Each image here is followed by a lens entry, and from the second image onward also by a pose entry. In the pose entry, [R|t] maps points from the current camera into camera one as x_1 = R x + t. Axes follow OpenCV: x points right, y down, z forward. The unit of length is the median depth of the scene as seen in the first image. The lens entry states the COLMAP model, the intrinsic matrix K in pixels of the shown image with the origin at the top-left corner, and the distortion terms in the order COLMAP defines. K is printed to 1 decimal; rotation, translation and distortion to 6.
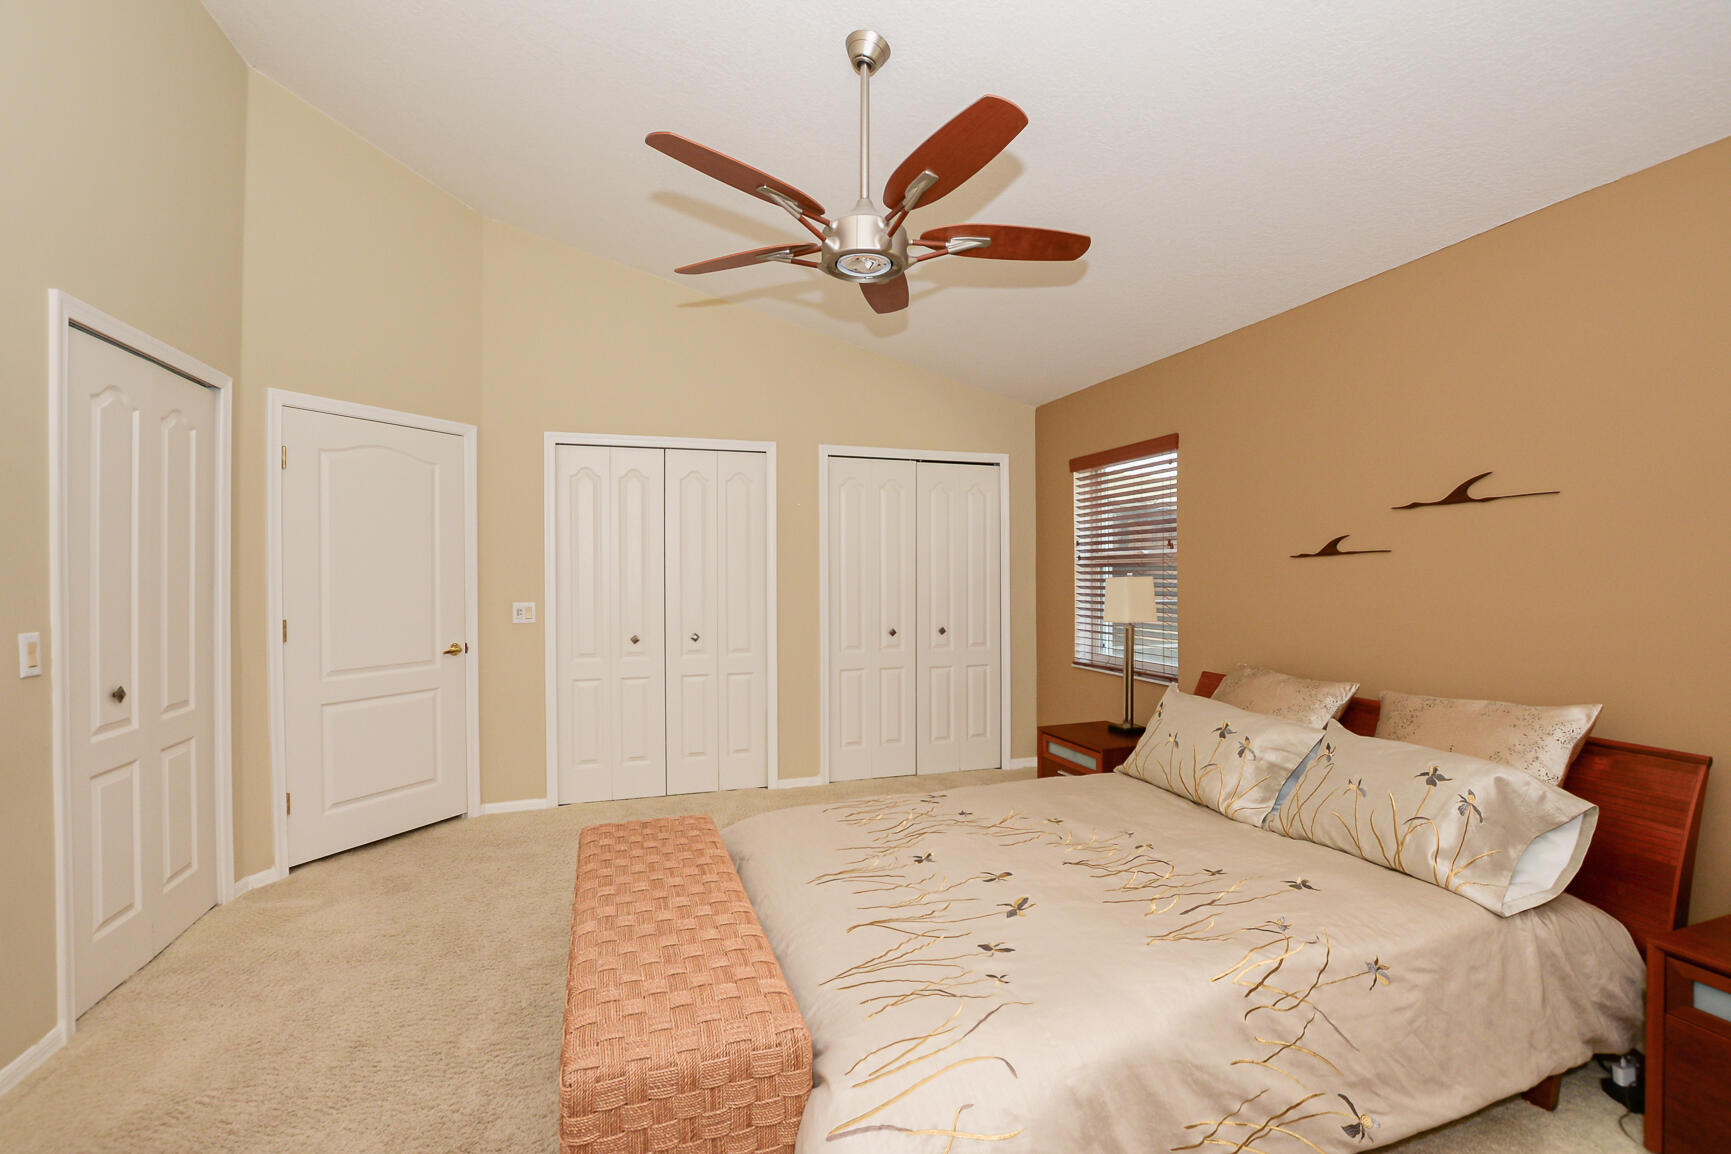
lens RADIAL K [[766.5, 0, 866.9], [0, 766.5, 572.8], [0, 0, 1]] dist [0.000550, 0.000261]
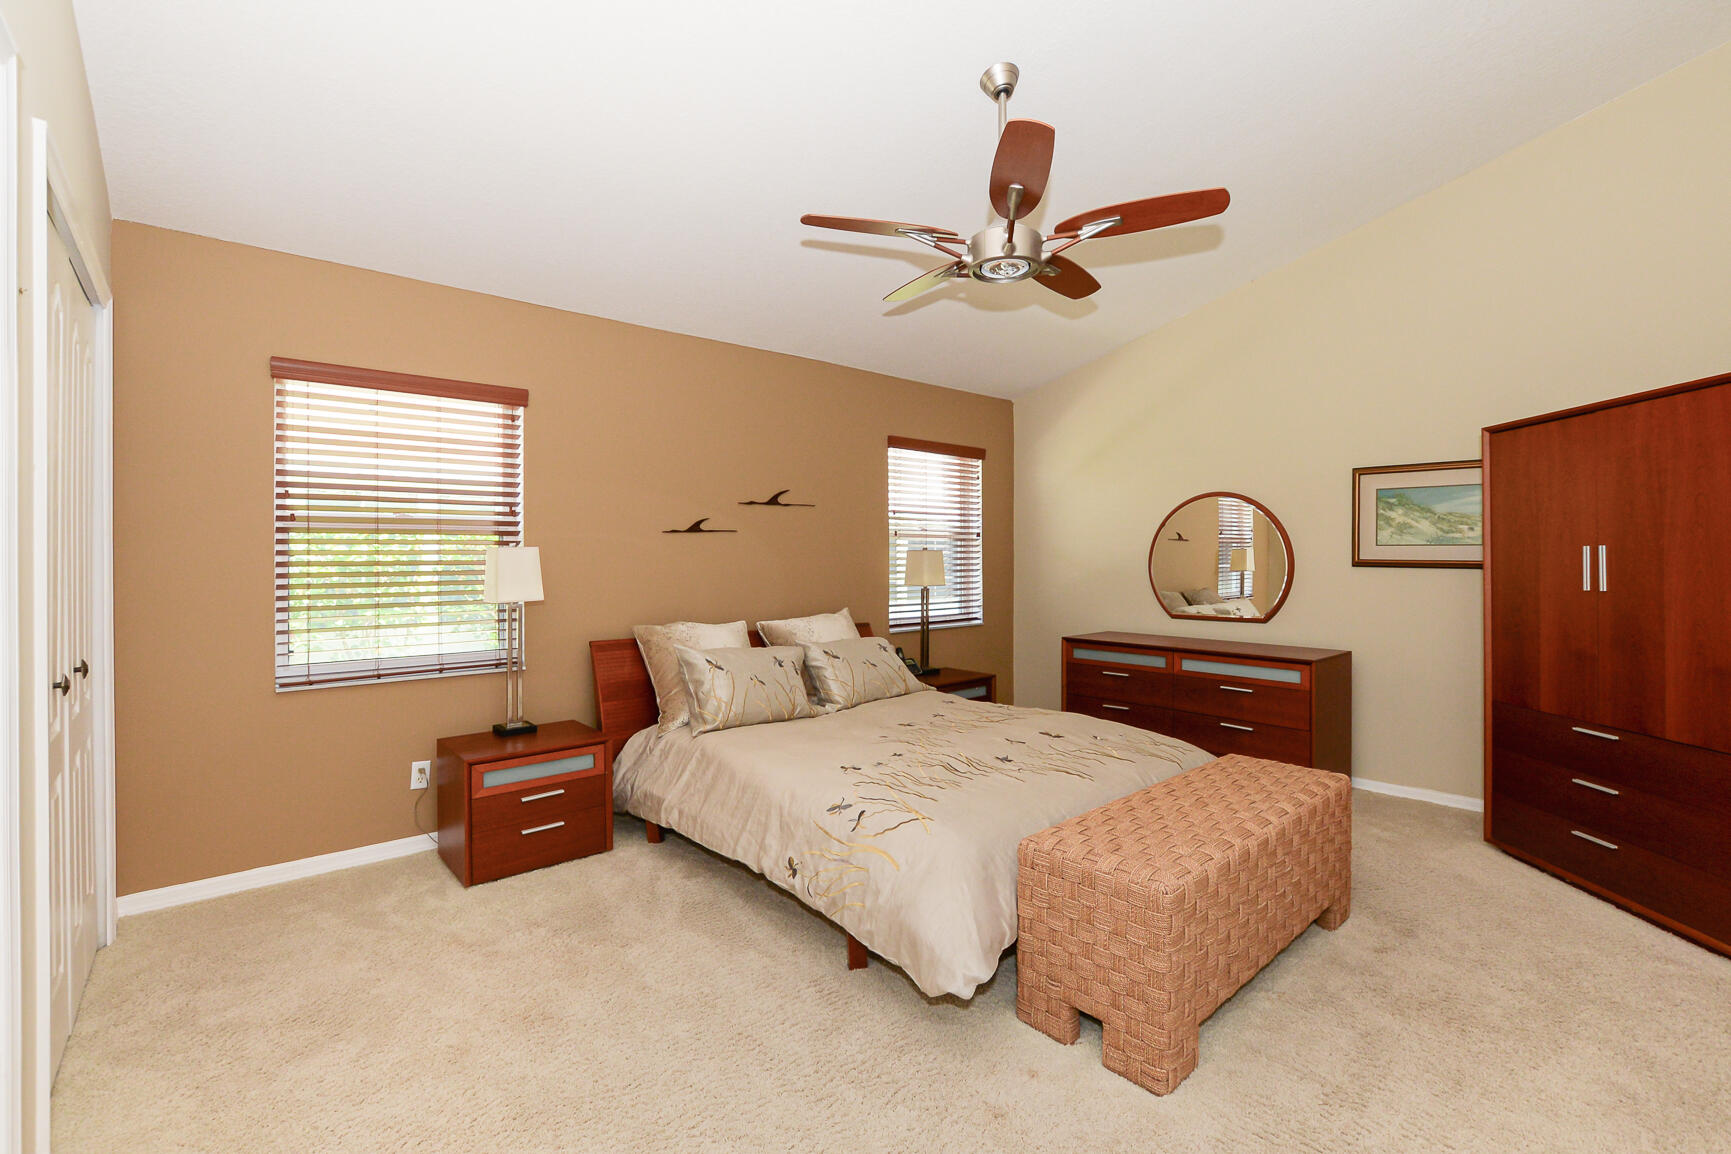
lens RADIAL K [[766.5, 0, 870.2], [0, 766.5, 564.5], [0, 0, 1]] dist [0.000550, 0.000261]
pose [[-0.375323, -0.003743, 0.926887, -0.799272], [0.004431, 0.999973, 0.005833, 0.029384], [-0.926884, 0.006296, -0.375296, 1.291645]]
